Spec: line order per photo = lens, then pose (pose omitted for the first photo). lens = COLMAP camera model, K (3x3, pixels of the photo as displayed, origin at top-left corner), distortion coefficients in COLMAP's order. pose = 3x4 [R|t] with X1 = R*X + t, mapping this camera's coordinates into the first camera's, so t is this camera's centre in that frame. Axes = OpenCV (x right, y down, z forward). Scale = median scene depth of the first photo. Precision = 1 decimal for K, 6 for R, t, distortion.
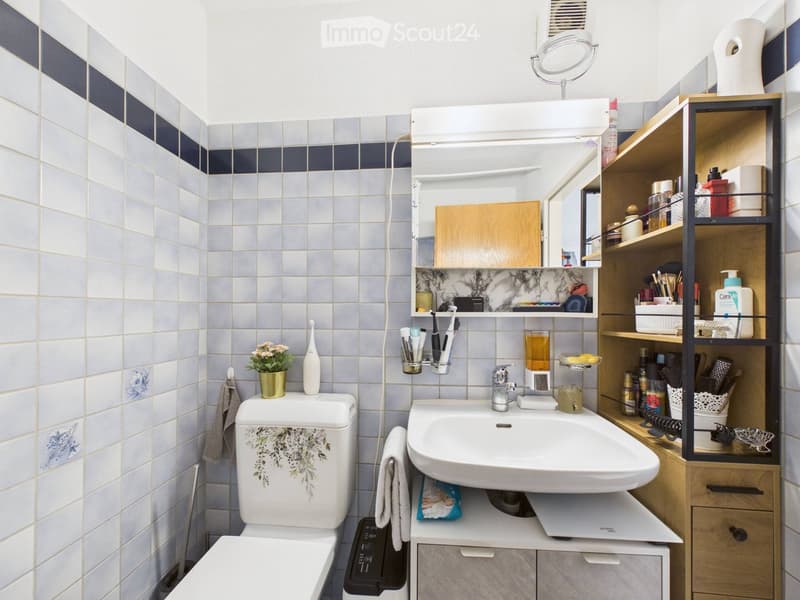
lens RADIAL K [[319.4, 0, 401.5], [0, 319.4, 309.4], [0, 0, 1]] dist [-0.001566, -0.000097]
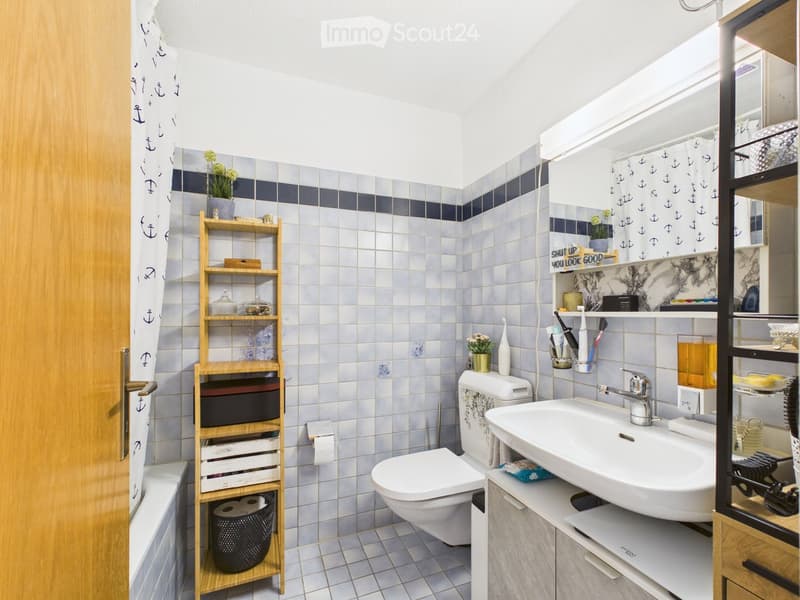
lens RADIAL K [[362.4, 0, 400.0], [0, 362.4, 300.0], [0, 0, 1]] dist [0.000598, -0.000022]
pose [[0.434408, -0.030398, -0.900203, 0.869484], [0.011198, 0.999535, -0.028348, -0.002769], [0.900646, 0.002235, 0.434547, -0.022554]]
